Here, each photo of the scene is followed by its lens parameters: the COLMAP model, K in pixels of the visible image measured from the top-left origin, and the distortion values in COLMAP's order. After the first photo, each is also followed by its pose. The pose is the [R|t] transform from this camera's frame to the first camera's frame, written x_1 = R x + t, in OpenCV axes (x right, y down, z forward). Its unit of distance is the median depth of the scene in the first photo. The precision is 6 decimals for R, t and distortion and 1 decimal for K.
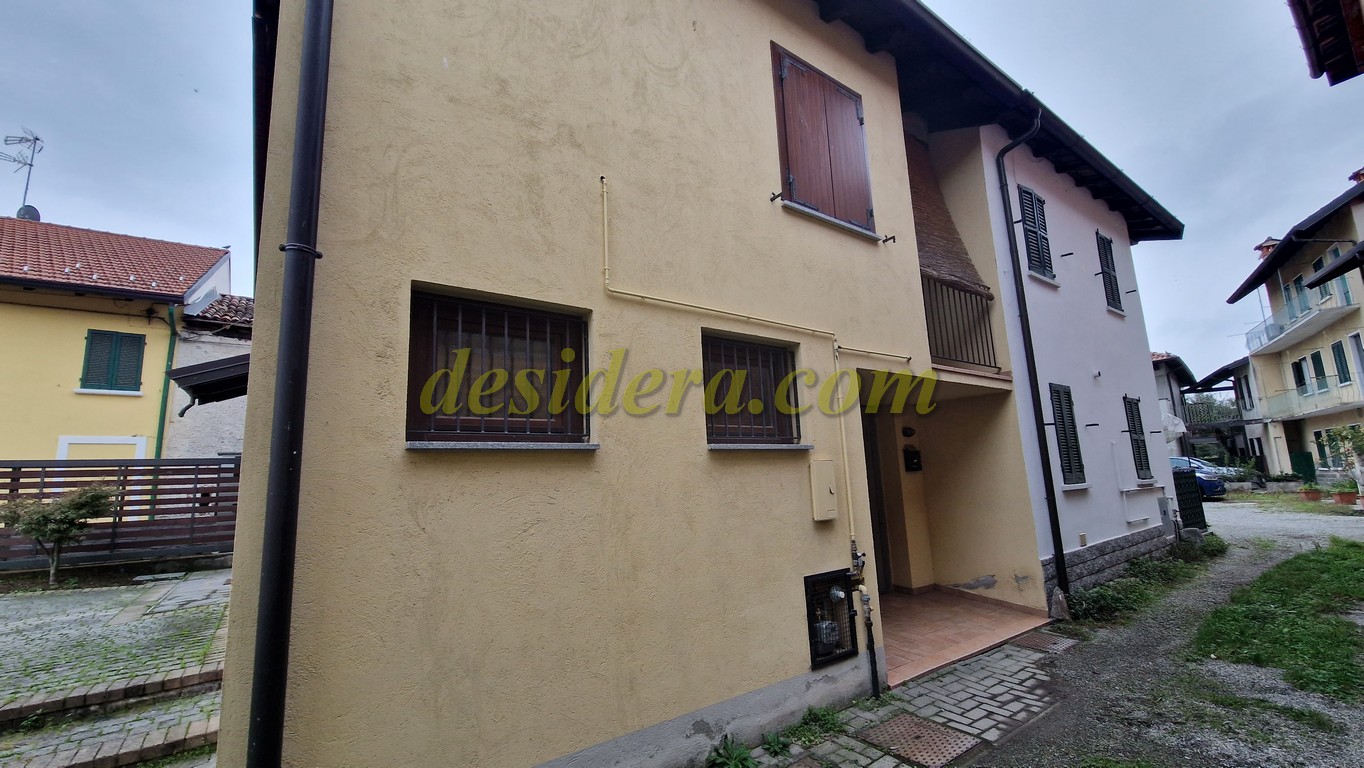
lens RADIAL K [[553.8, 0, 678.0], [0, 553.8, 391.2], [0, 0, 1]] dist [-0.001926, -0.000375]
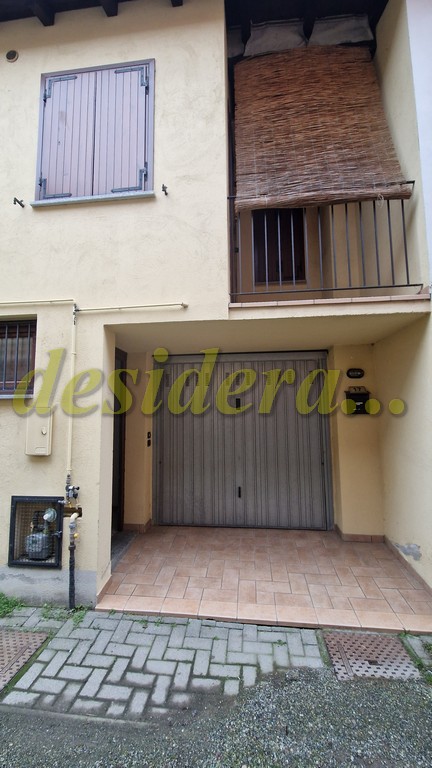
lens RADIAL K [[311.8, 0, 216.9], [0, 311.8, 383.0], [0, 0, 1]] dist [-0.001926, -0.000375]
pose [[0.740402, -0.031283, -0.671436, 0.980247], [0.088515, 0.994755, 0.051260, 0.067753], [0.666311, -0.097385, 0.739287, 0.724194]]
